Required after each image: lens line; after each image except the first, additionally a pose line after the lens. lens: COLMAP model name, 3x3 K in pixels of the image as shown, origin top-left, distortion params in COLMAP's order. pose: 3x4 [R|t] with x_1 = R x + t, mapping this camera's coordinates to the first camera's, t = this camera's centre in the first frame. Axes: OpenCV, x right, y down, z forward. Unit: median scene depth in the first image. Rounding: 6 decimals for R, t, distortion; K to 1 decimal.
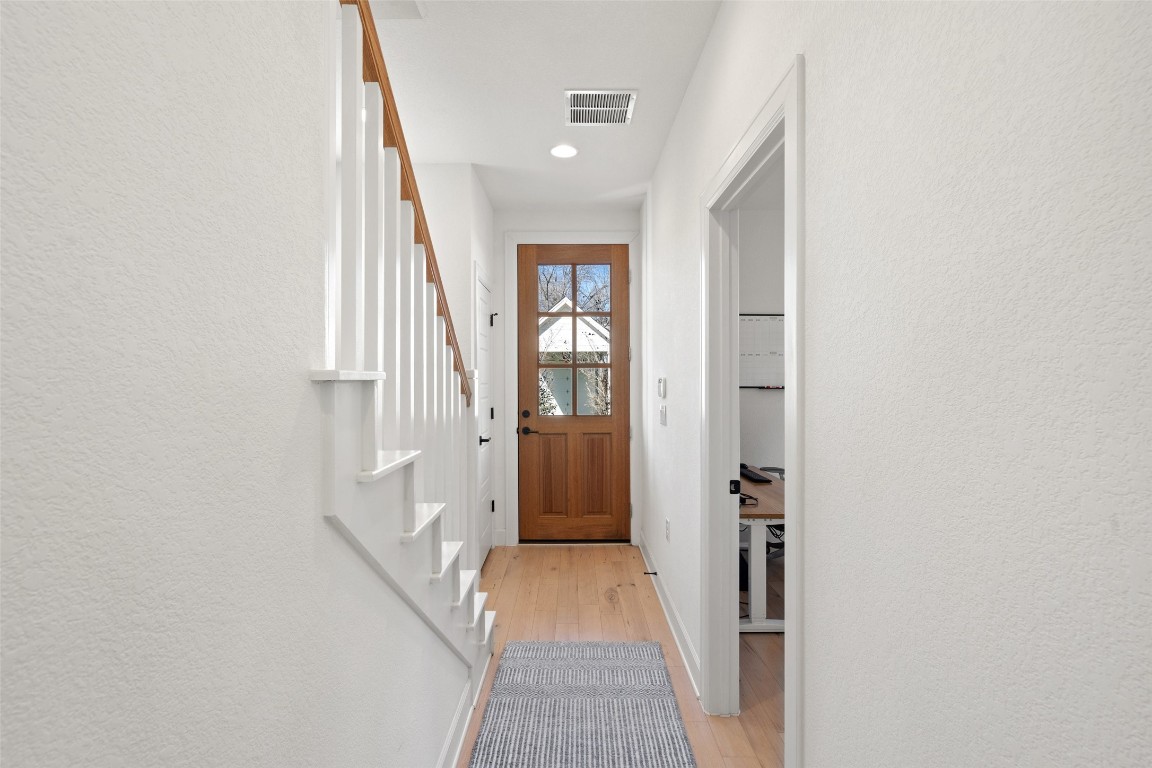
lens RADIAL K [[525.8, 0, 576.0], [0, 525.8, 383.3], [0, 0, 1]] dist [-0.003146, 0.001154]
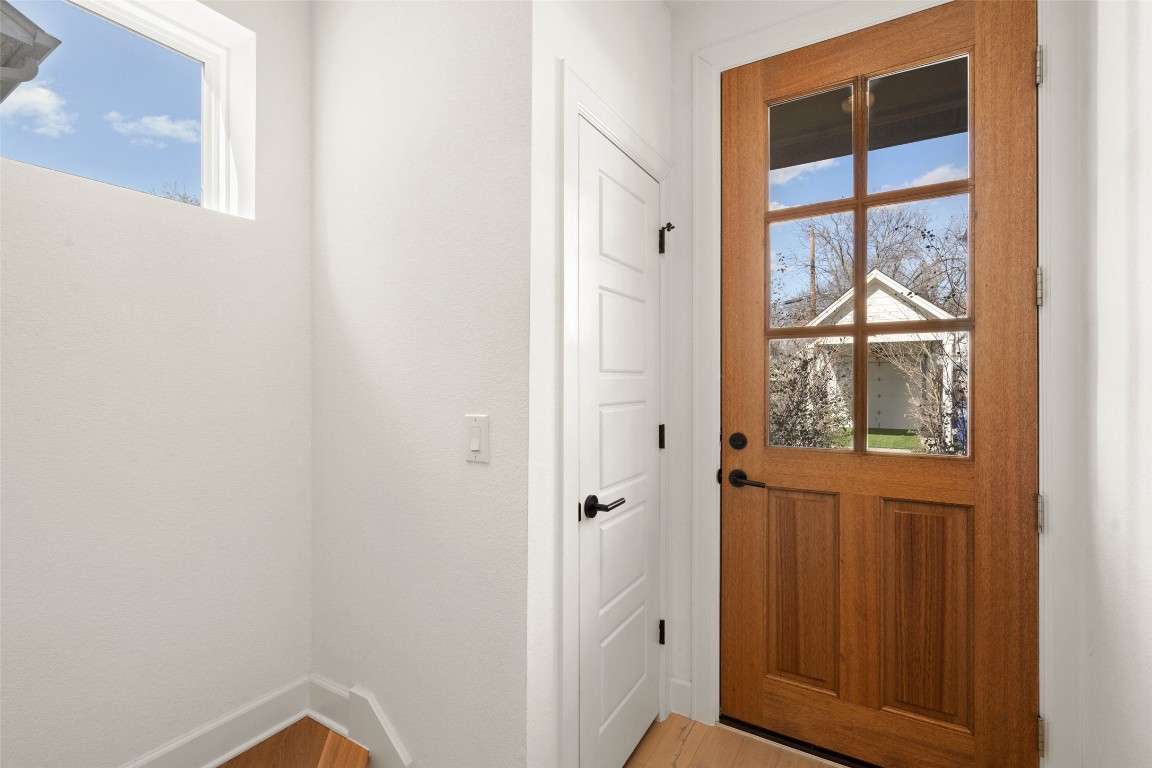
lens RADIAL K [[525.8, 0, 573.4], [0, 525.8, 388.6], [0, 0, 1]] dist [-0.003146, 0.001154]
pose [[0.853072, 0.004823, -0.521771, 0.020320], [-0.002491, 0.999984, 0.005172, 0.011059], [0.521787, -0.003112, 0.853070, 0.541372]]
